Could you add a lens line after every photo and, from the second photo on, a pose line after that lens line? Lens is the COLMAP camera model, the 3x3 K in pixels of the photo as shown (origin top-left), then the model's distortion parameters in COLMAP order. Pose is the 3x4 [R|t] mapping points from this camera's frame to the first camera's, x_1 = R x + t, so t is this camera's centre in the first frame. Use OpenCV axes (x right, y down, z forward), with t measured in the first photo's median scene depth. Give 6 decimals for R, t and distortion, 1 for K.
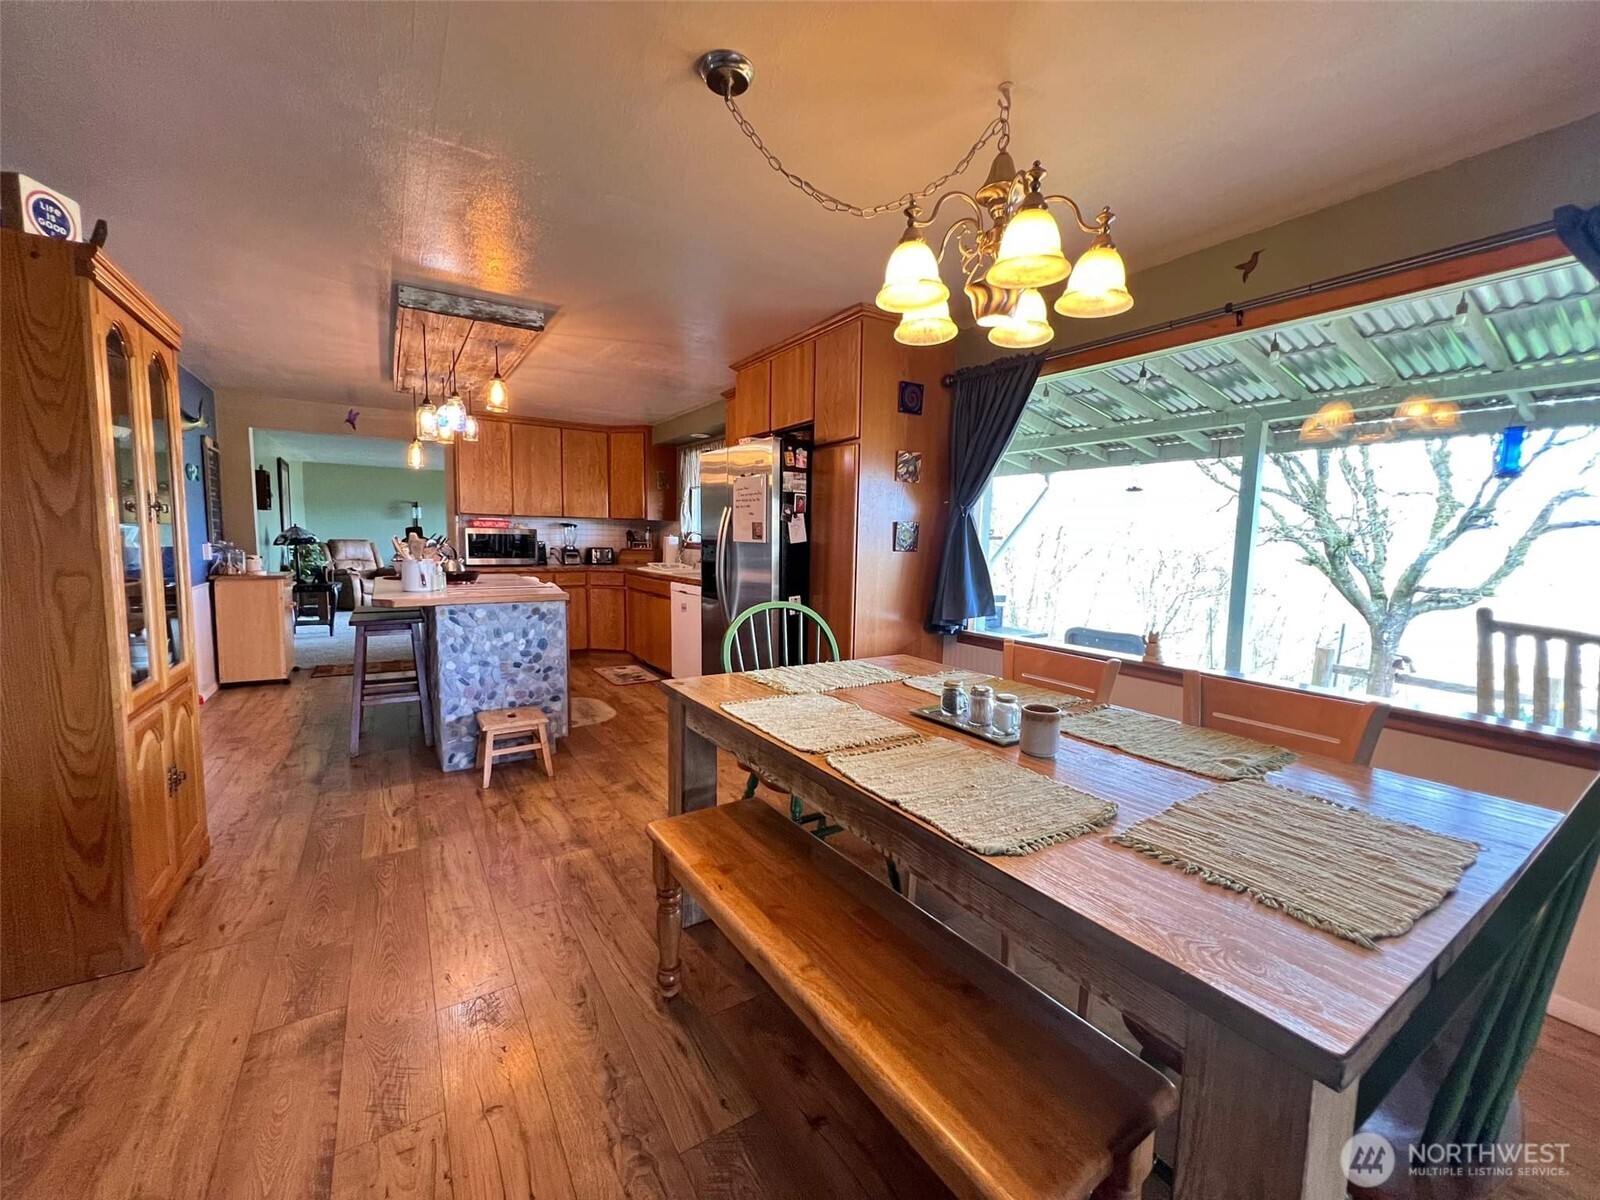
lens RADIAL K [[640.7, 0, 801.8], [0, 640.7, 600.5], [0, 0, 1]] dist [-0.000275, -0.000140]
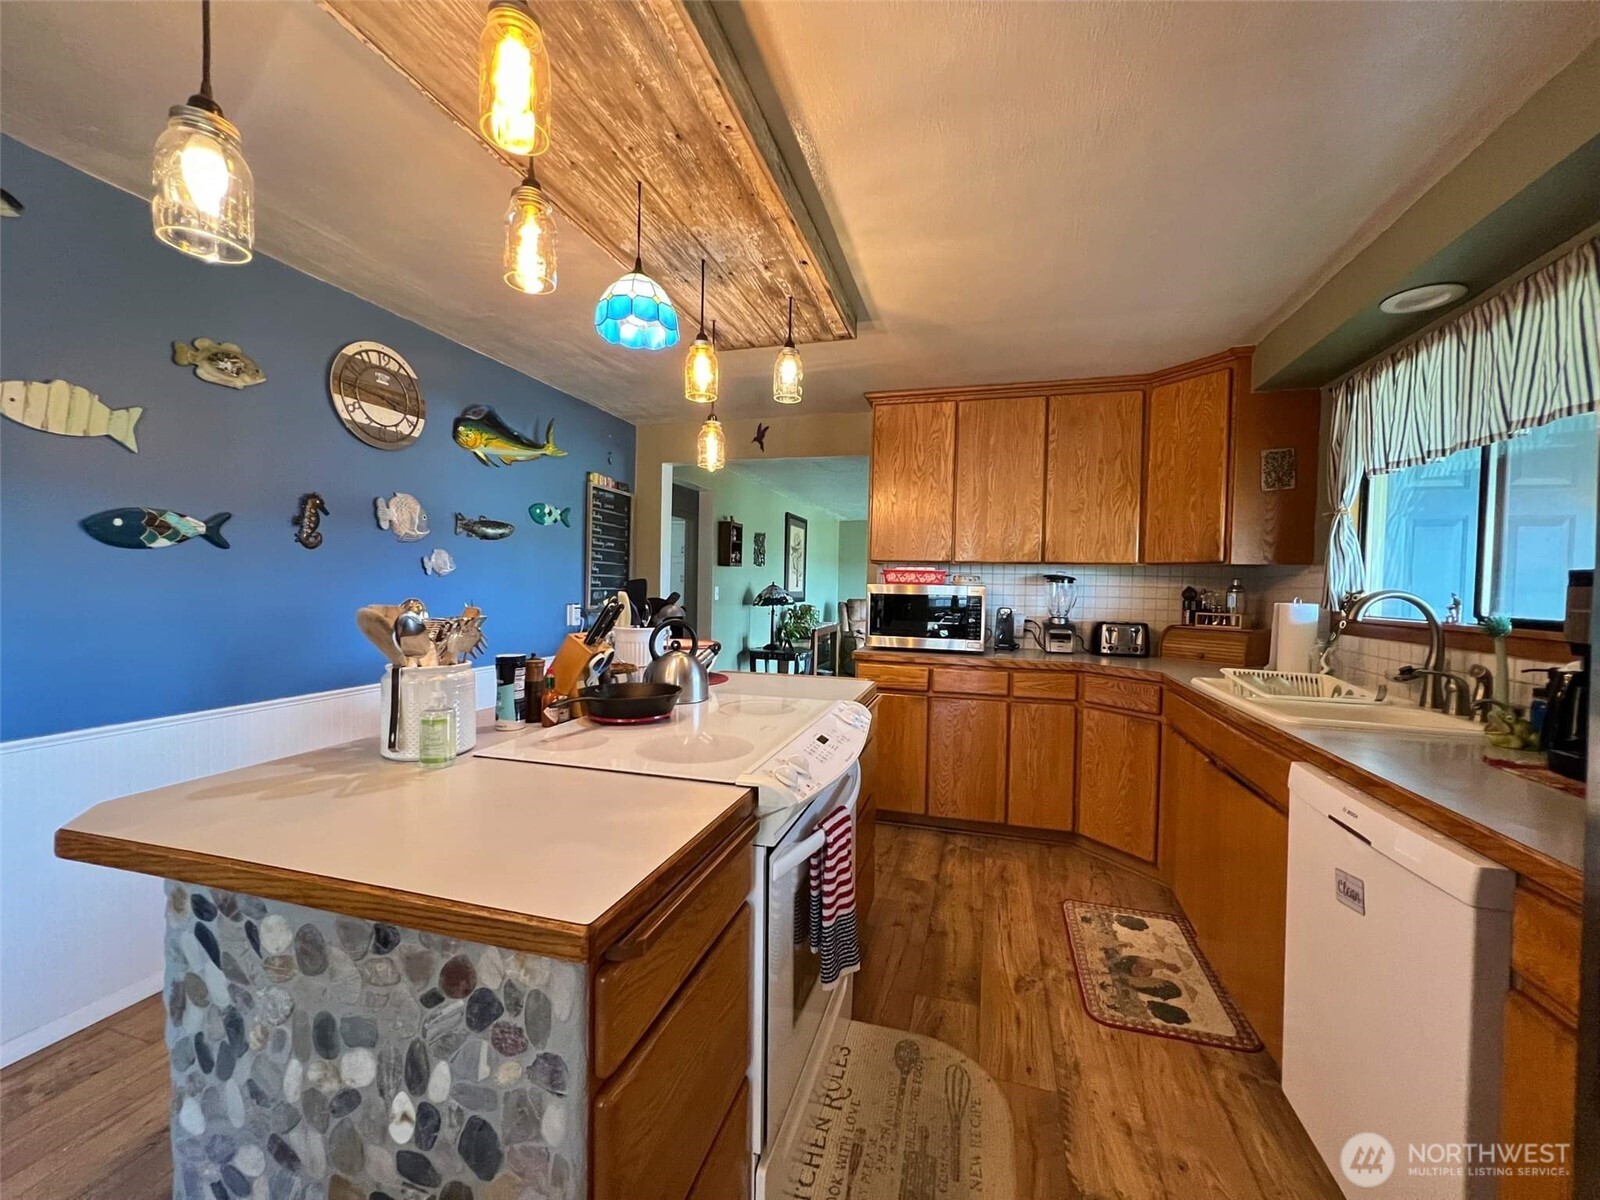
lens RADIAL K [[640.7, 0, 801.8], [0, 640.7, 600.5], [0, 0, 1]] dist [-0.000275, -0.000140]
pose [[0.654835, 0.012389, -0.755671, -0.149123], [-0.082556, 0.995055, -0.055226, -0.076670], [0.751250, 0.098549, 0.652619, 0.724025]]
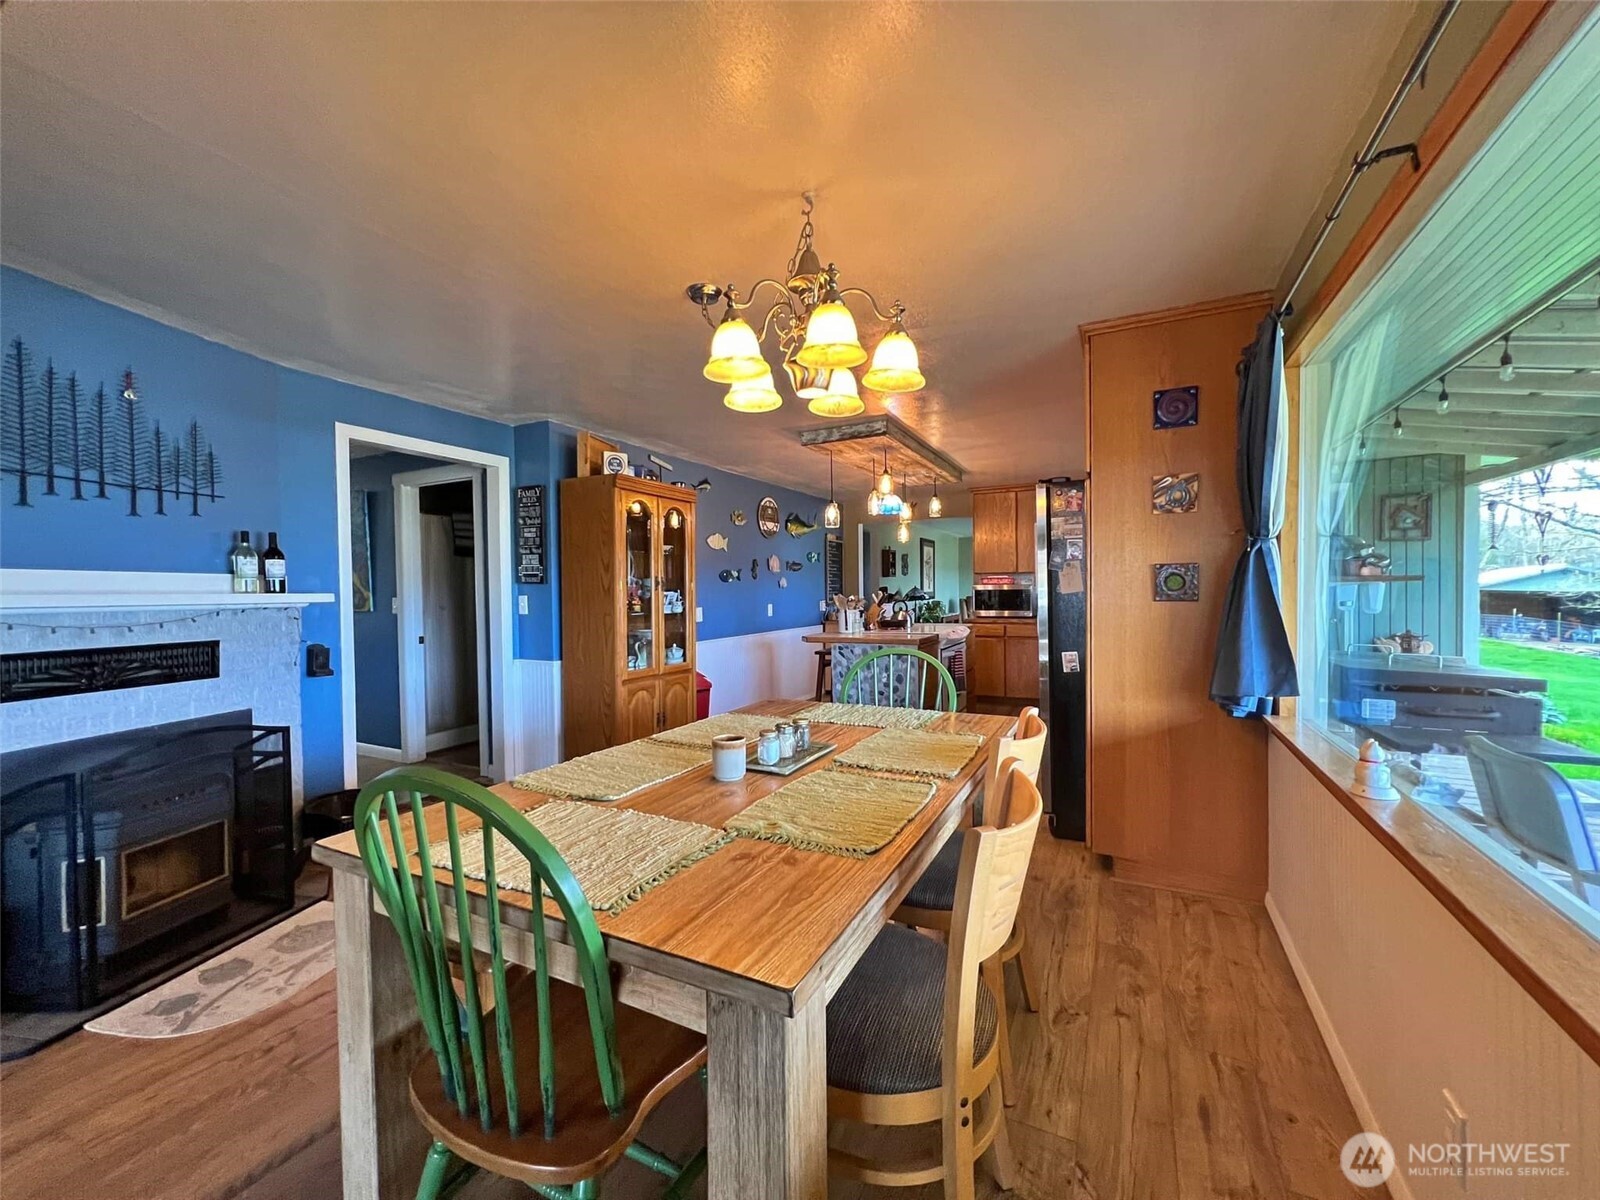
lens RADIAL K [[640.7, 0, 801.8], [0, 640.7, 600.5], [0, 0, 1]] dist [-0.000275, -0.000140]
pose [[0.503168, -0.010655, -0.864123, 0.442852], [-0.062049, 0.996898, -0.048423, -0.008760], [0.861958, 0.077983, 0.500946, 0.162446]]
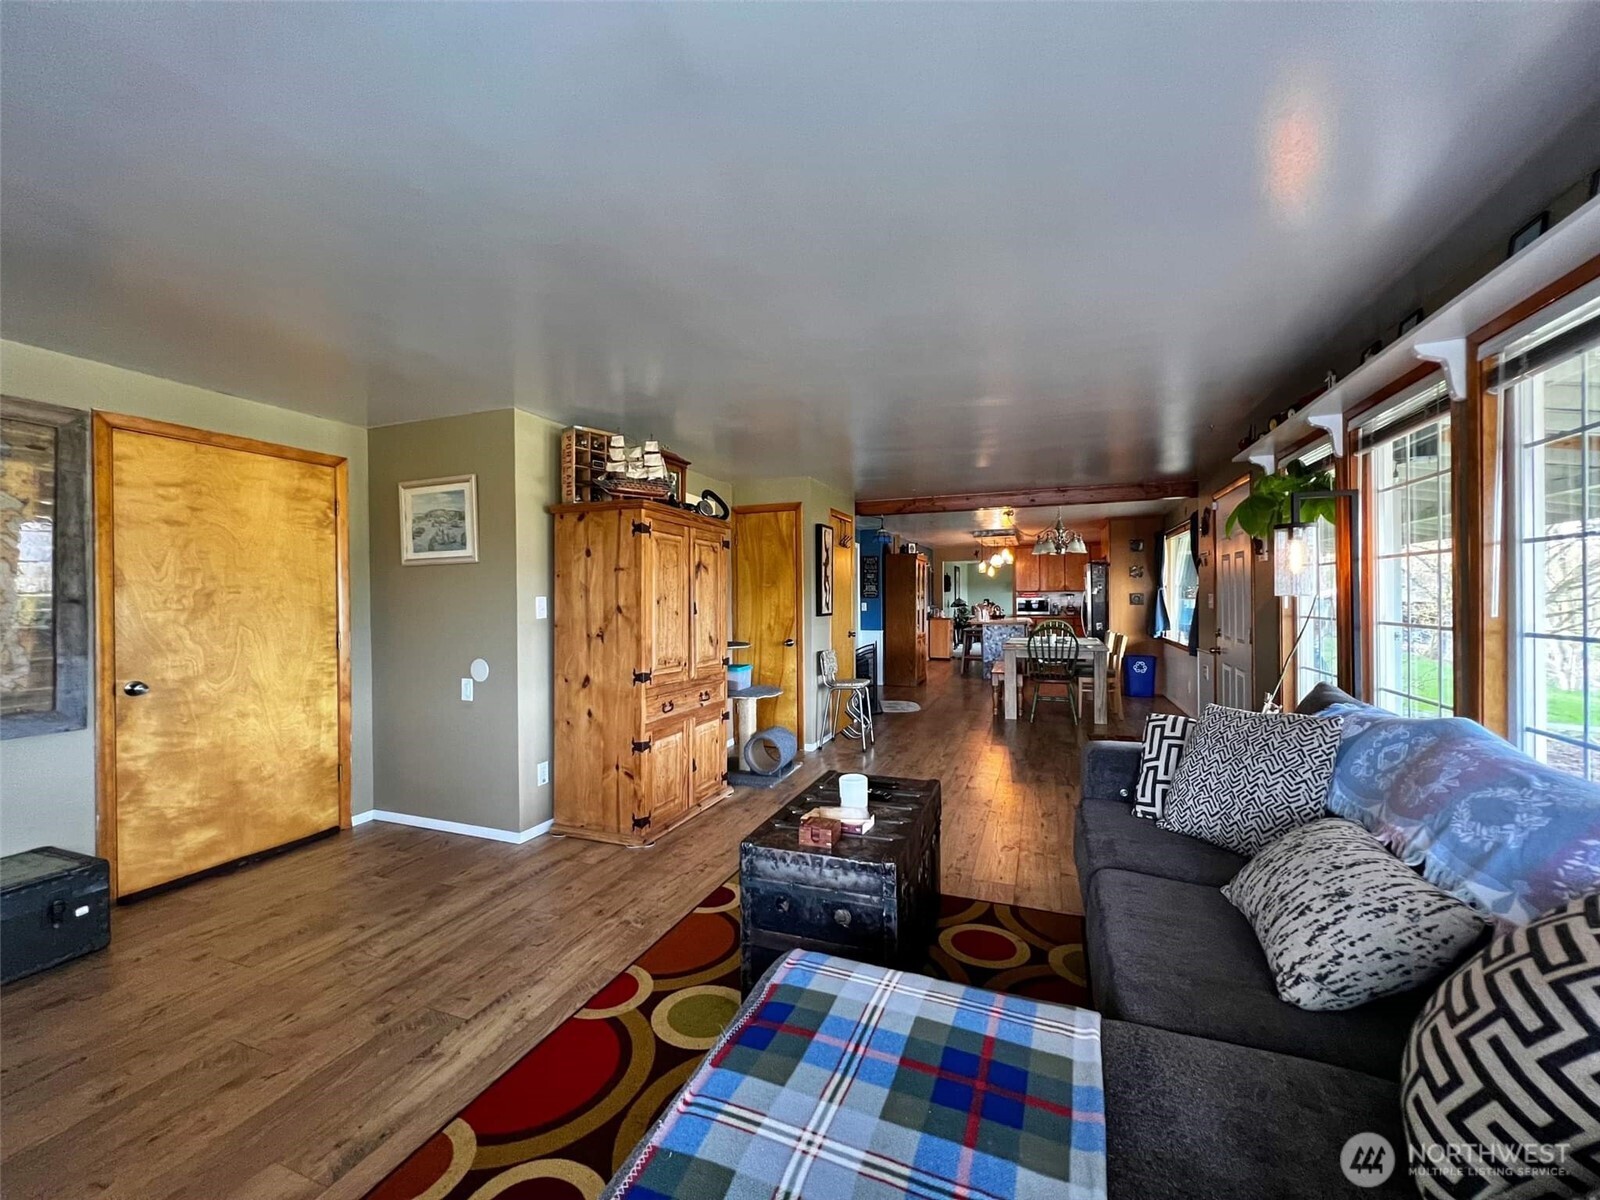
lens RADIAL K [[640.7, 0, 801.8], [0, 640.7, 600.5], [0, 0, 1]] dist [-0.000275, -0.000140]
pose [[0.593405, -0.020813, -0.804635, 1.037404], [-0.057768, 0.995986, -0.068365, 0.114585], [0.802828, 0.087051, 0.589822, -1.145071]]
